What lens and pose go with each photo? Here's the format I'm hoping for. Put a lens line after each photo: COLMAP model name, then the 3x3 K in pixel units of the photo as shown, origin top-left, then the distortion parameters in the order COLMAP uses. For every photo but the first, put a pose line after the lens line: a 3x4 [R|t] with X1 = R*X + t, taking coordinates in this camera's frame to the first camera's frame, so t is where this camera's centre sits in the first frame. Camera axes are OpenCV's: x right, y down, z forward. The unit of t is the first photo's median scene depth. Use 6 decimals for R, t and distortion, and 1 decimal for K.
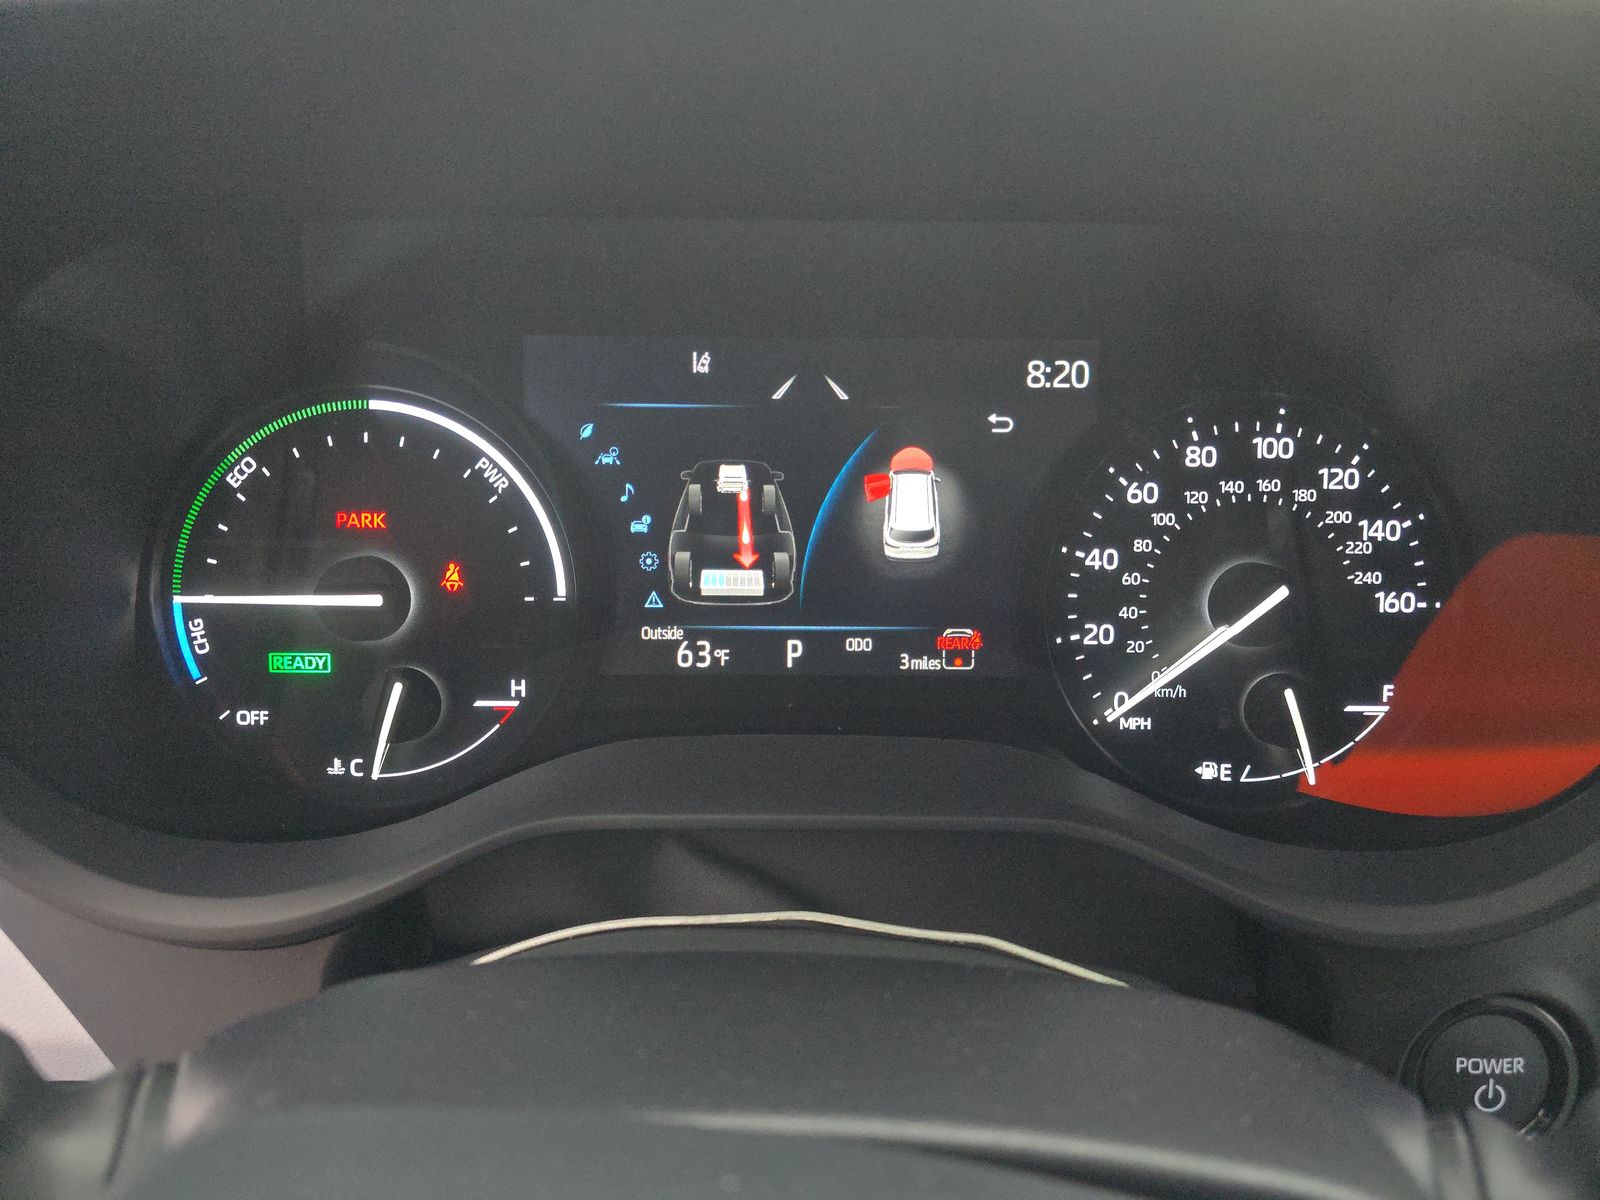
lens RADIAL K [[1074.1, 0, 796.9], [0, 1074.1, 606.4], [0, 0, 1]] dist [0.021621, -0.022899]
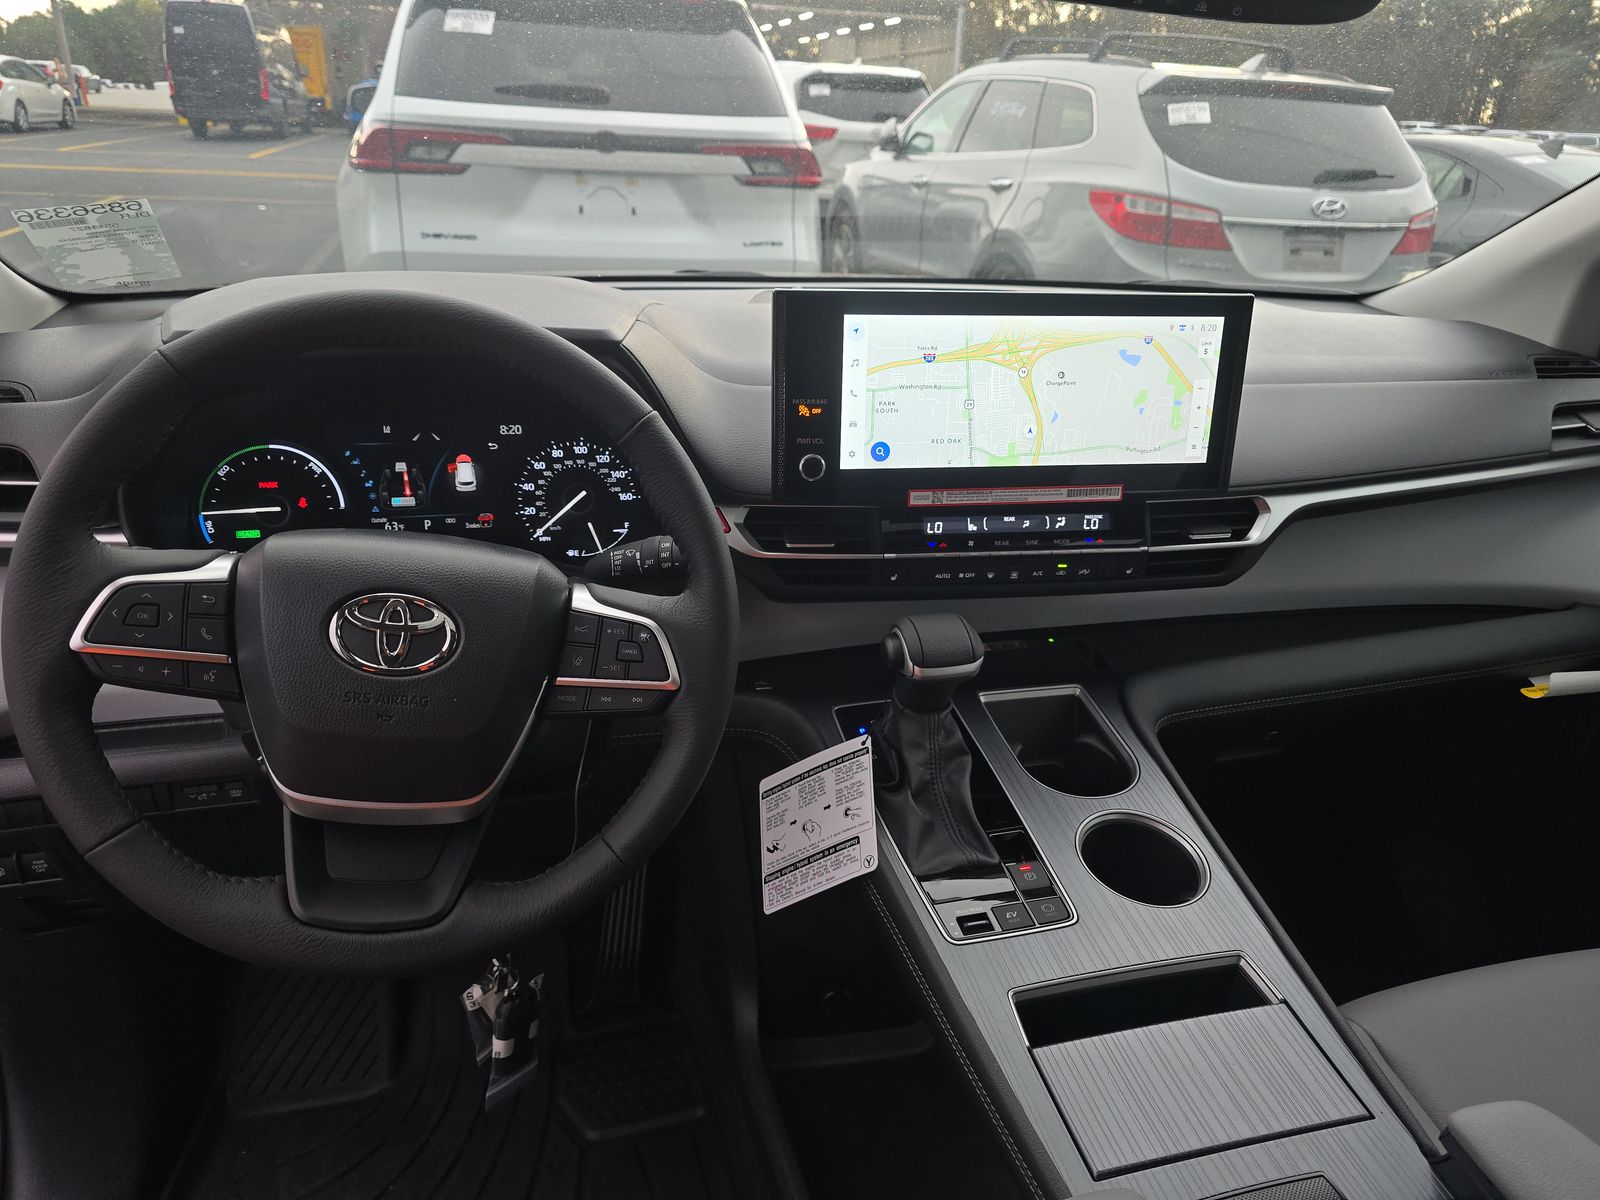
lens RADIAL K [[1074.1, 0, 811.4], [0, 1074.1, 602.2], [0, 0, 1]] dist [0.021621, -0.022899]
pose [[0.957696, -0.077683, 0.277097, 0.177729], [0.102588, 0.991776, -0.076521, 0.612252], [-0.268874, 0.101710, 0.957790, -2.183993]]
